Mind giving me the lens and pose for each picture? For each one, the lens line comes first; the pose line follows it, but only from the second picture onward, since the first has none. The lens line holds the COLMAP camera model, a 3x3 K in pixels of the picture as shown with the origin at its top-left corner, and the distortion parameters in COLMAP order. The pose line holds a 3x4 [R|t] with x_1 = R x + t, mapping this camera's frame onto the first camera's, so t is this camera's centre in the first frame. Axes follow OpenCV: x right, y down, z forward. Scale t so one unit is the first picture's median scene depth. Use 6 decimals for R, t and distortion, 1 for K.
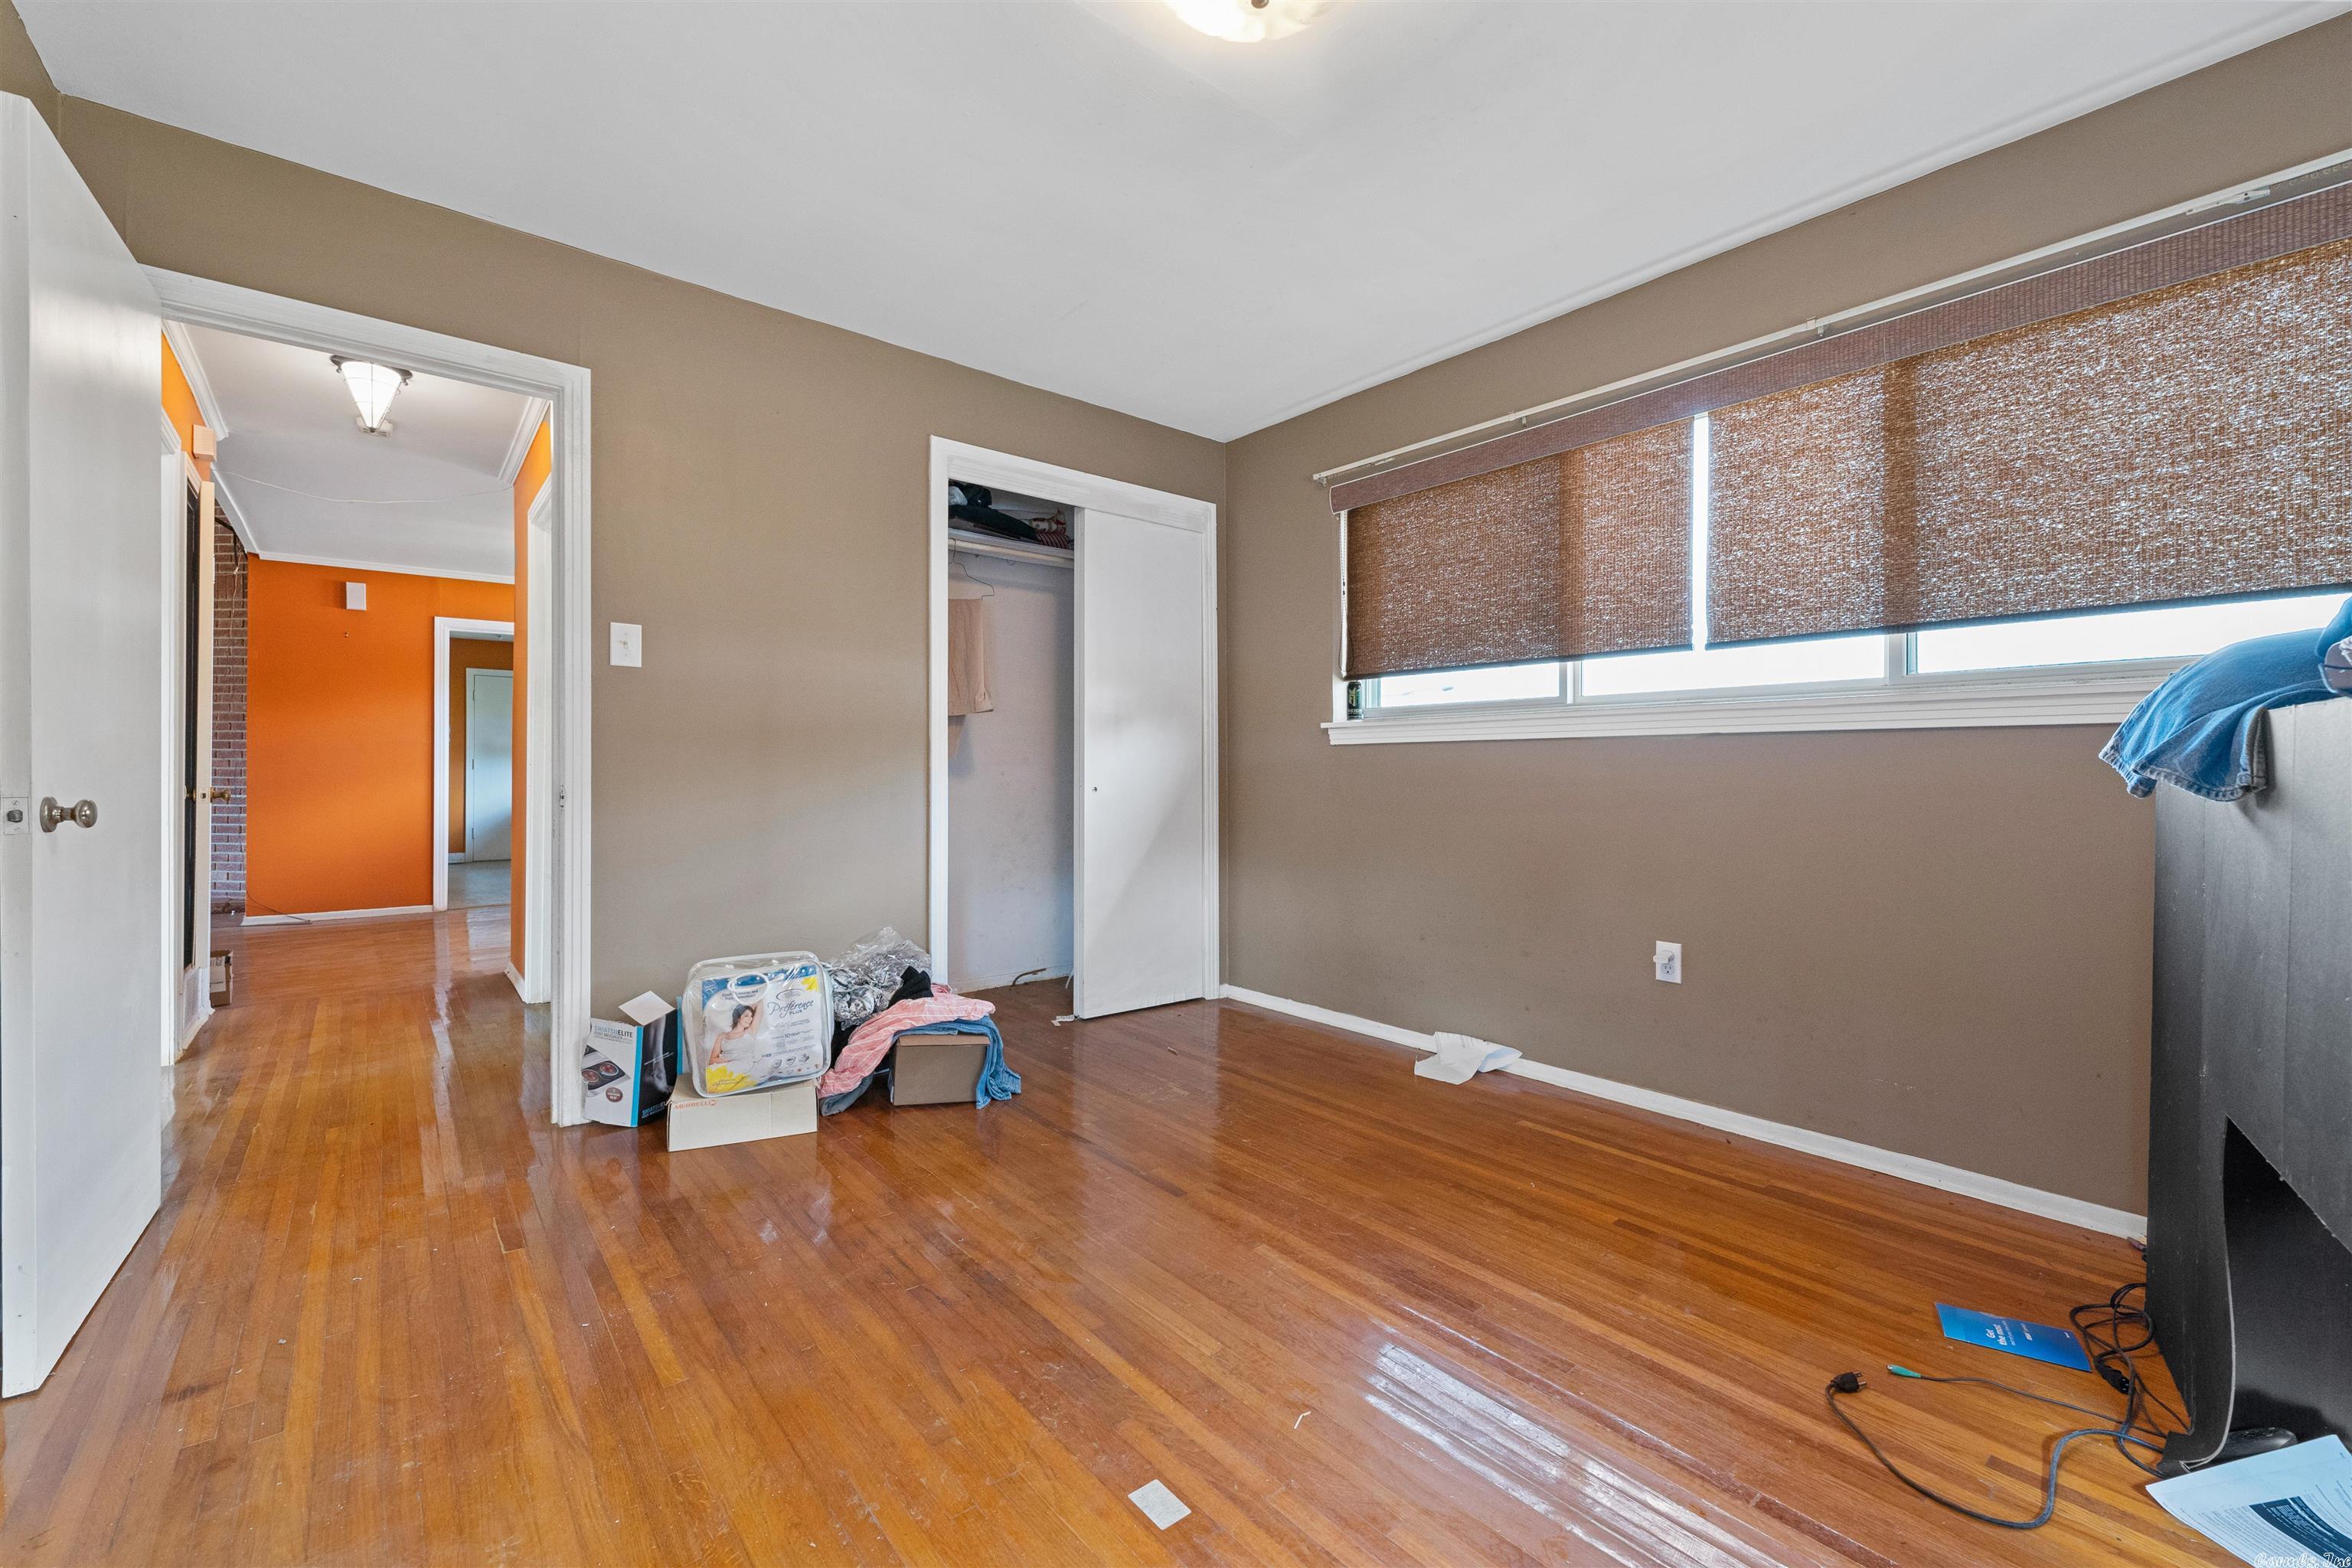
lens RADIAL K [[962.7, 0, 1175.3], [0, 962.7, 757.3], [0, 0, 1]] dist [0.012114, -0.006054]
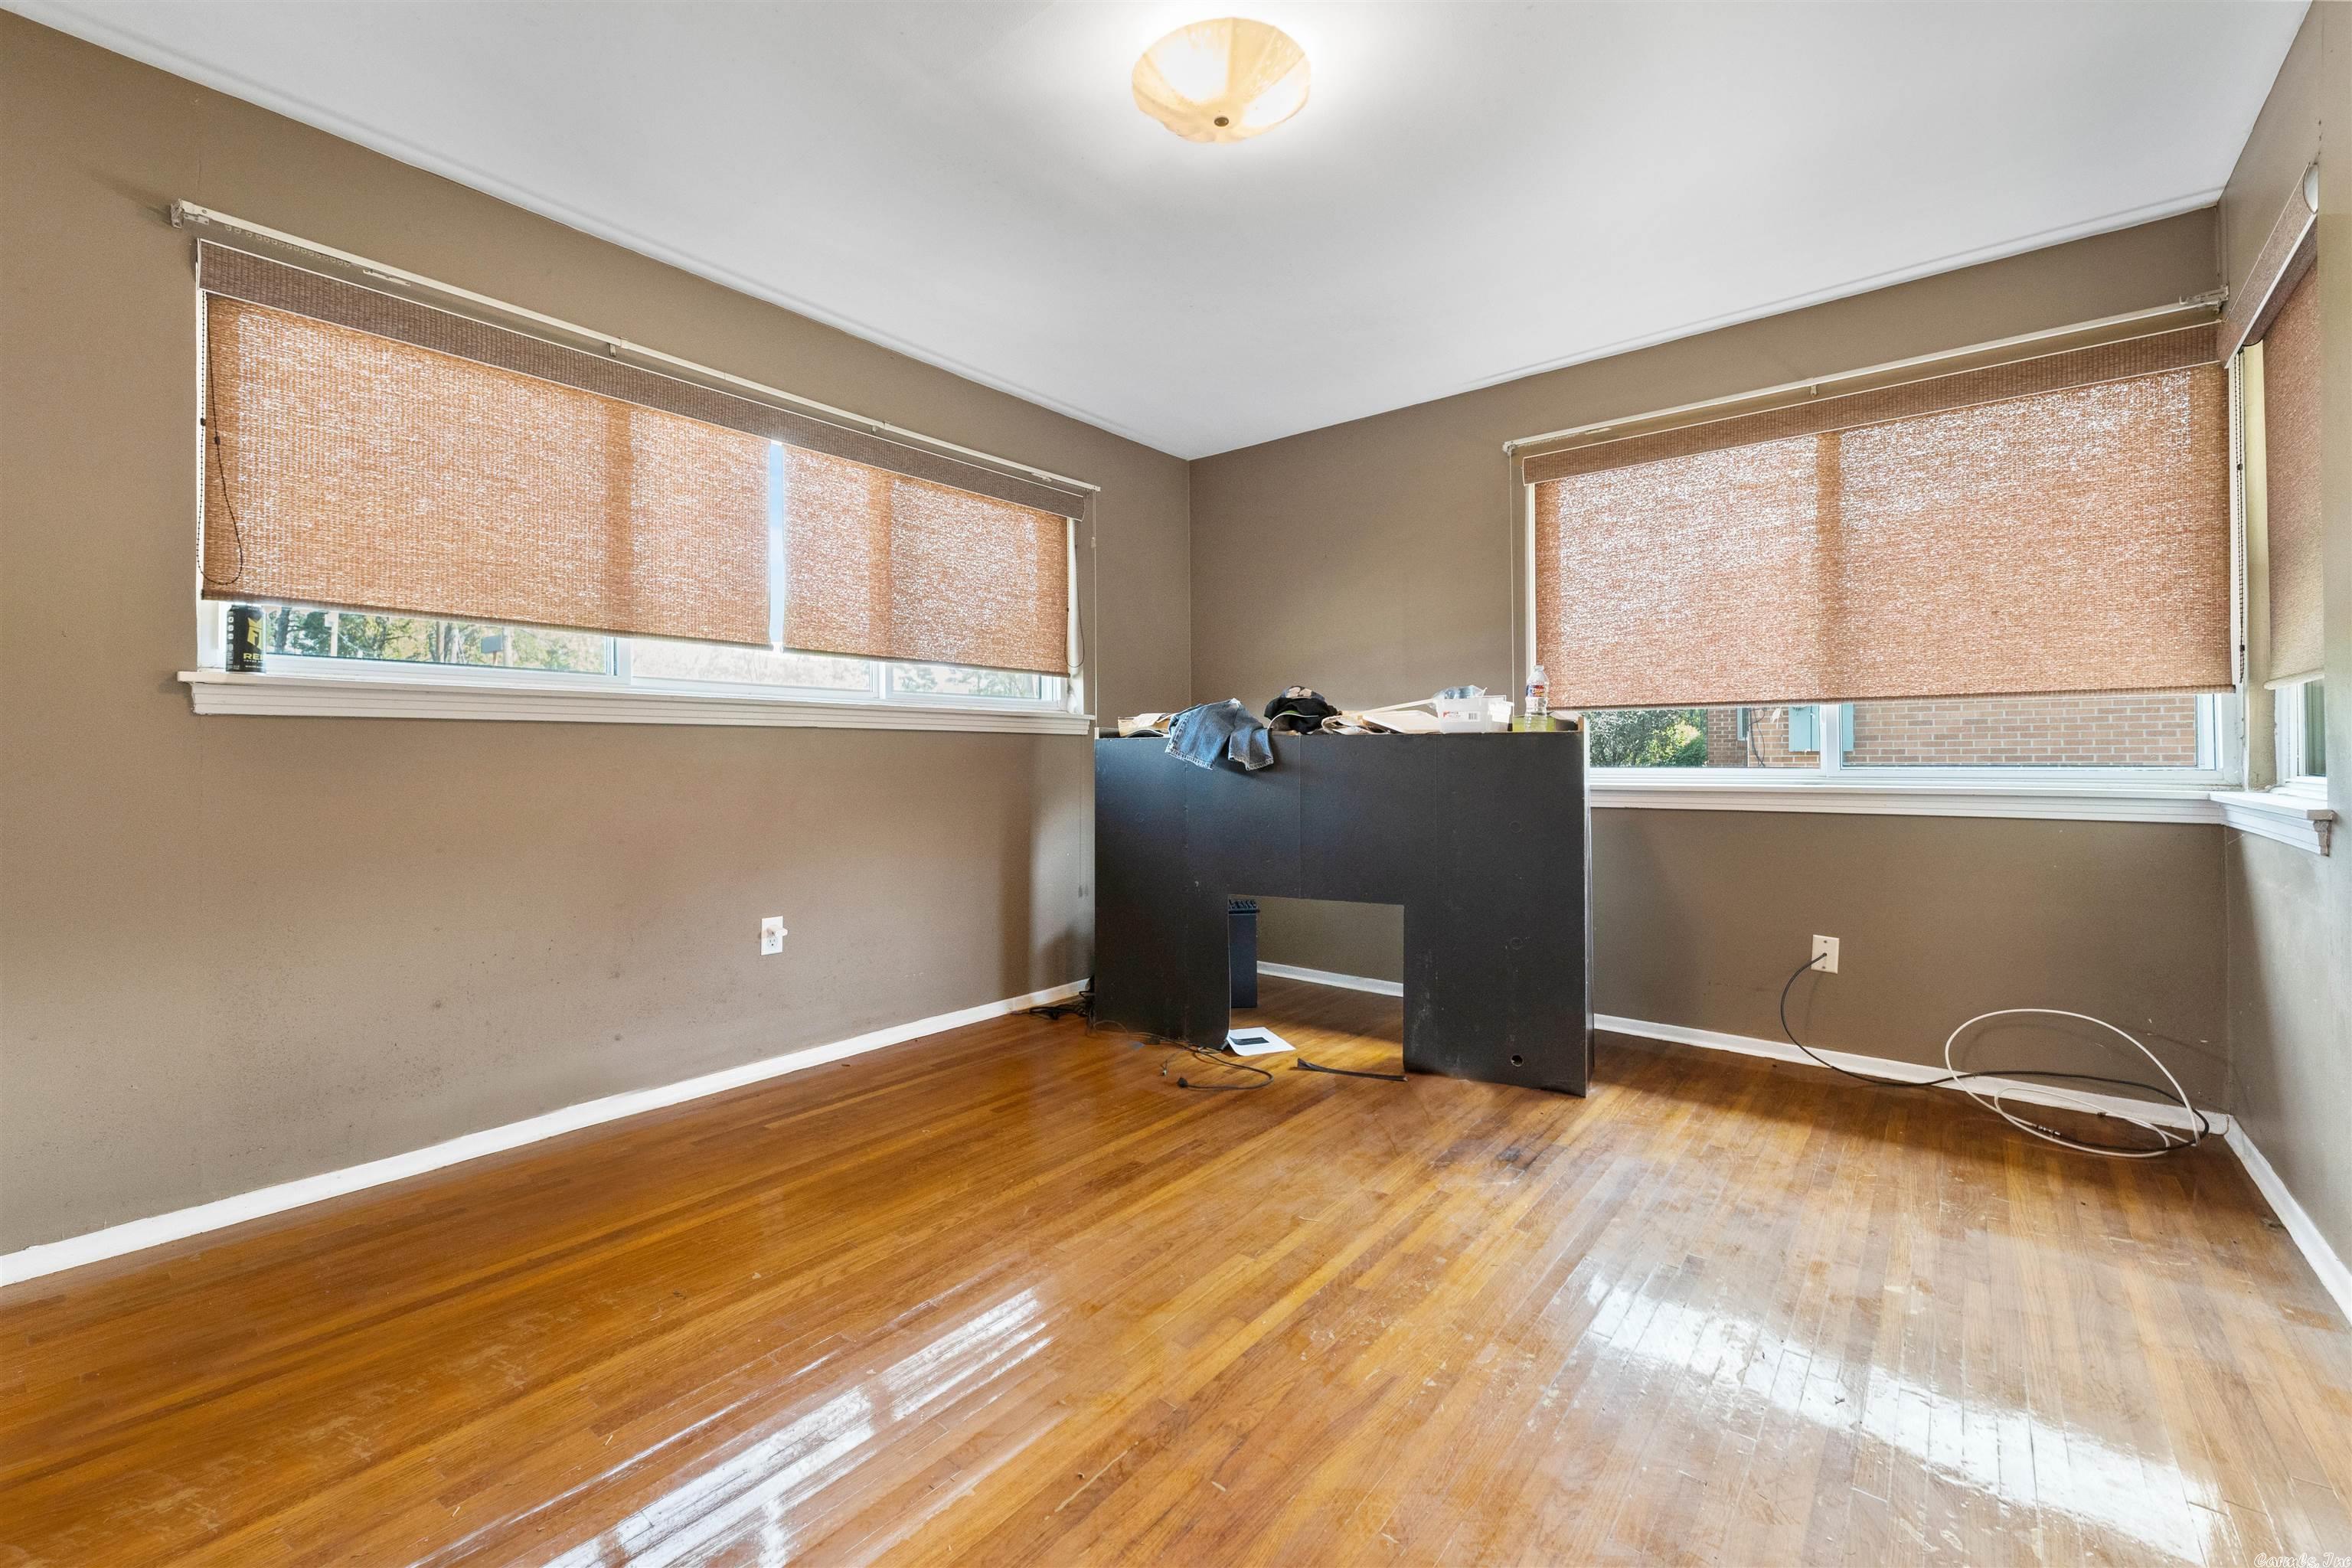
lens RADIAL K [[944.9, 0, 1171.7], [0, 944.9, 741.6], [0, 0, 1]] dist [0.000813, -0.000040]
pose [[-0.184187, 0.018548, 0.982716, -0.662714], [-0.009226, 0.999745, -0.020598, 0.011942], [-0.982848, -0.012860, -0.183969, 0.808577]]
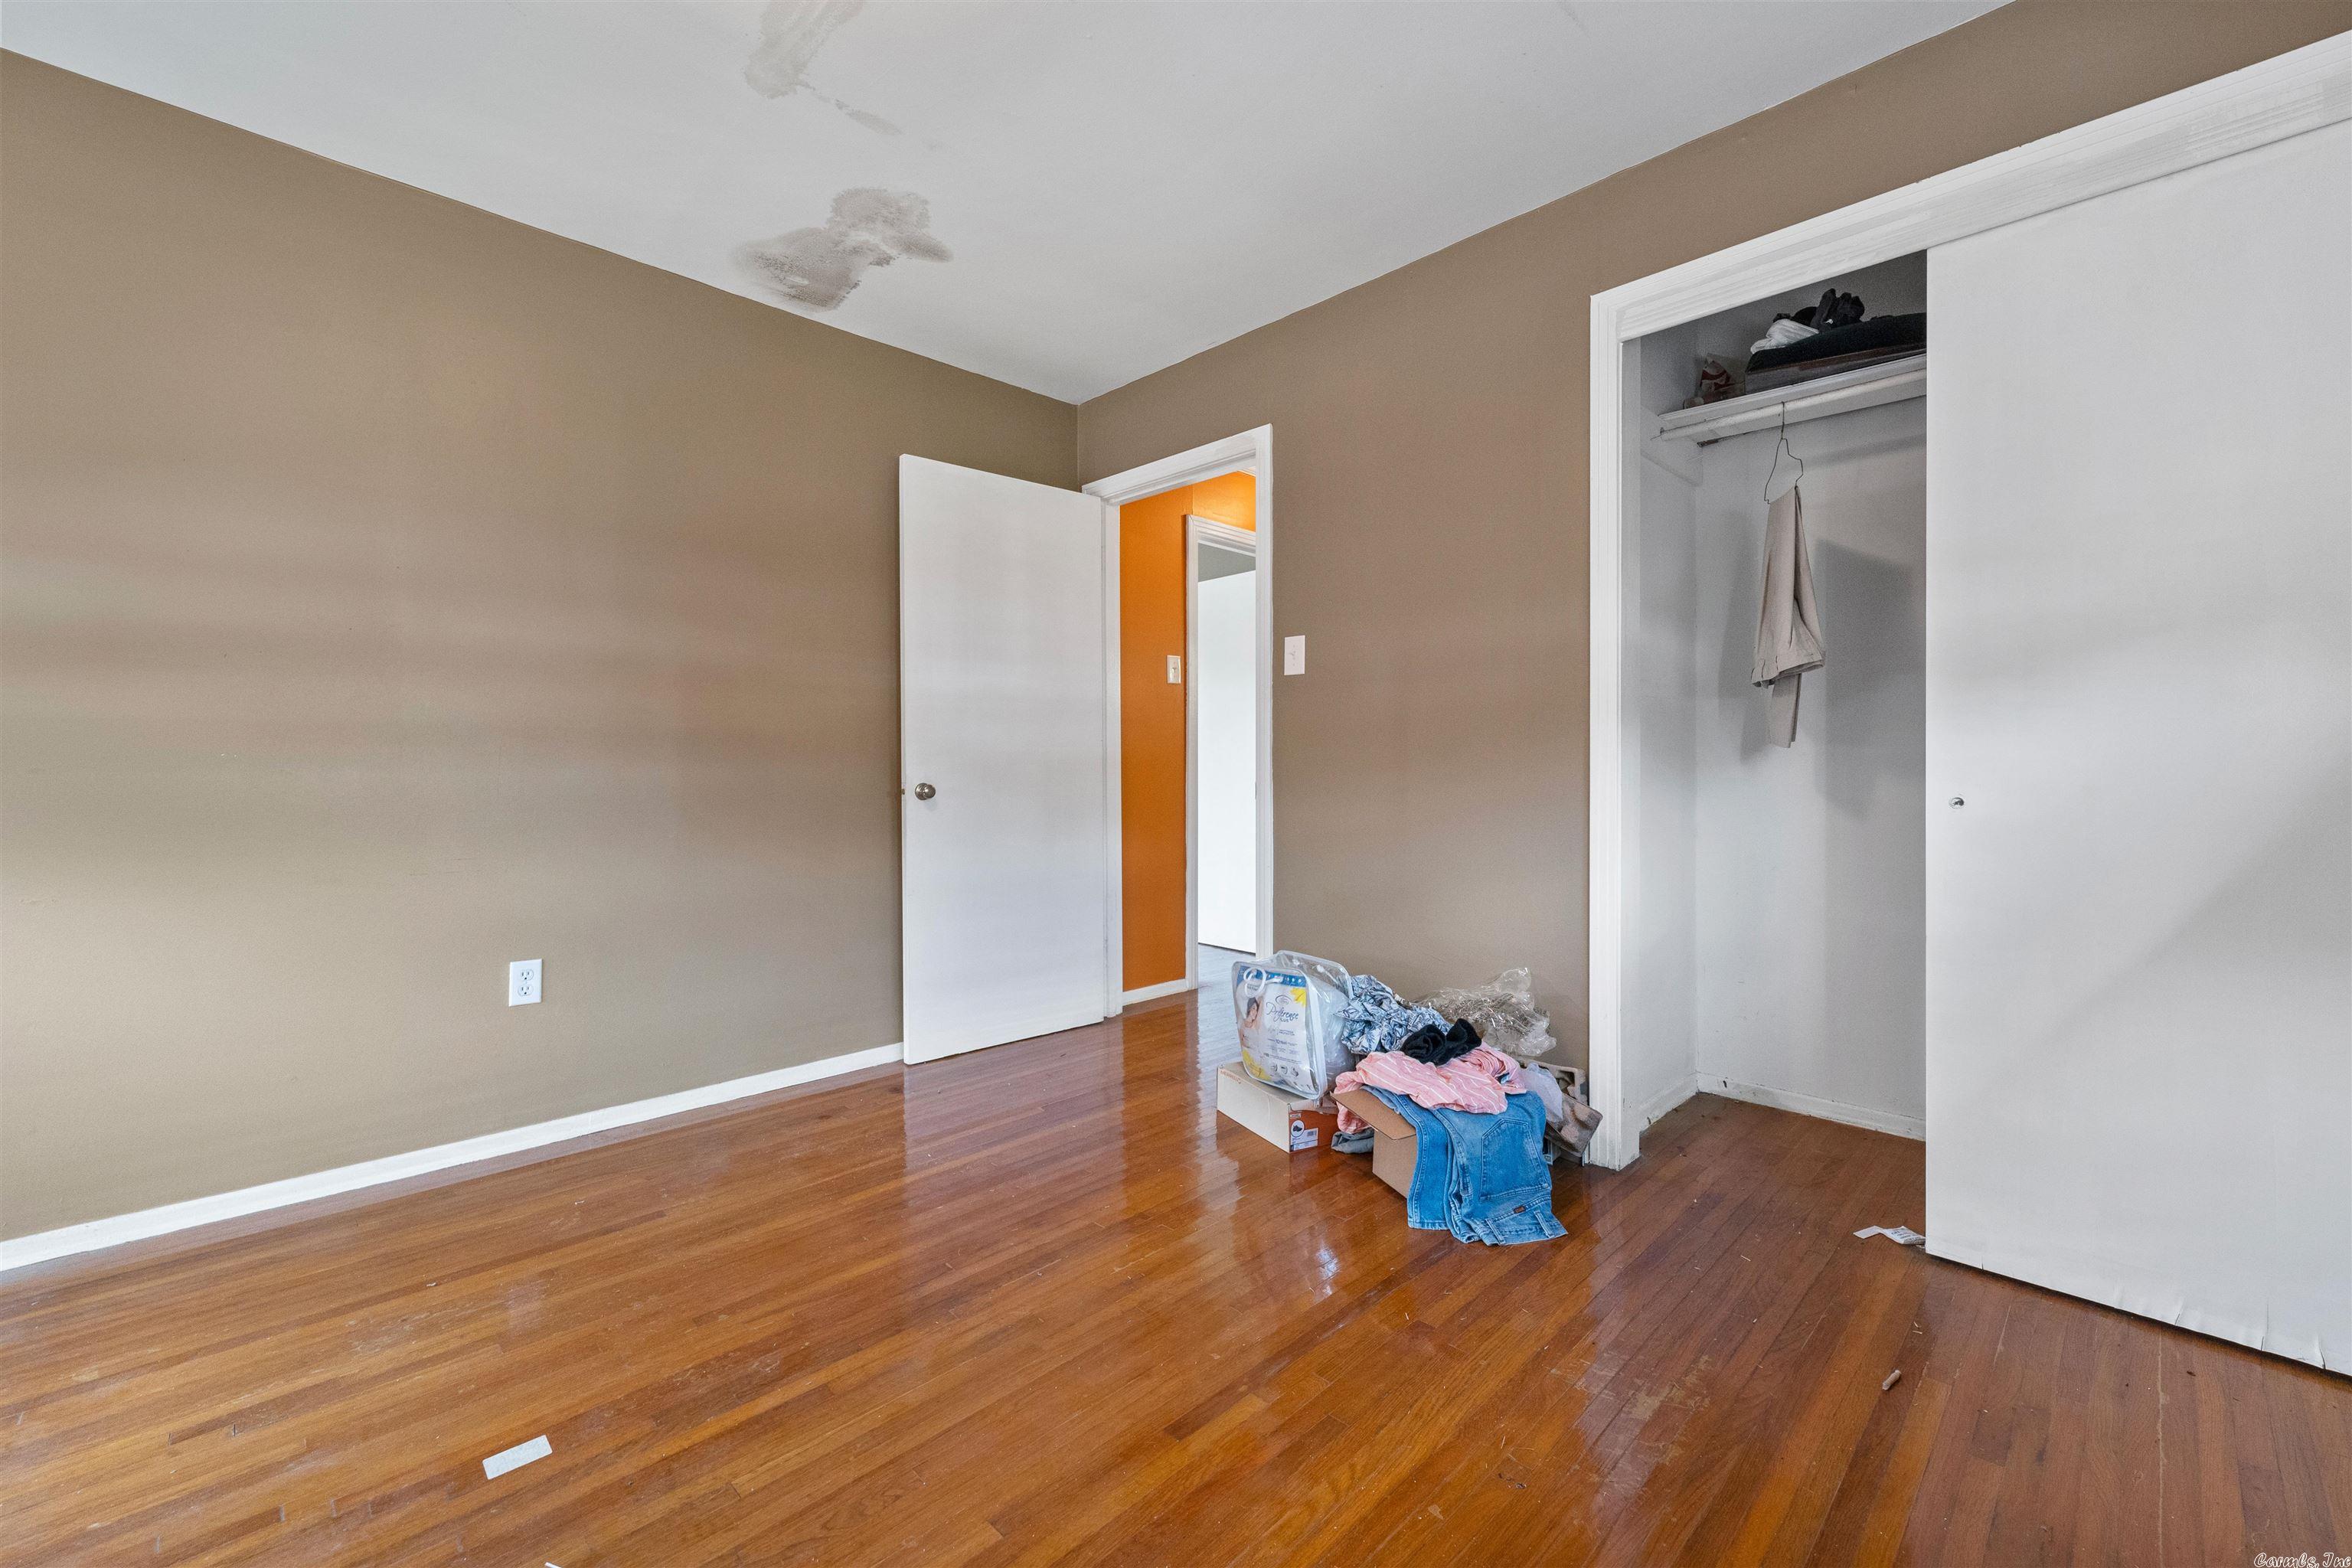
lens RADIAL K [[956.5, 0, 1173.9], [0, 956.5, 768.5], [0, 0, 1]] dist [0.001449, -0.000586]
pose [[0.085839, -0.001828, -0.996307, 0.537852], [0.014180, 0.999899, -0.000613, 0.012994], [0.996208, -0.014075, 0.085857, 0.804804]]
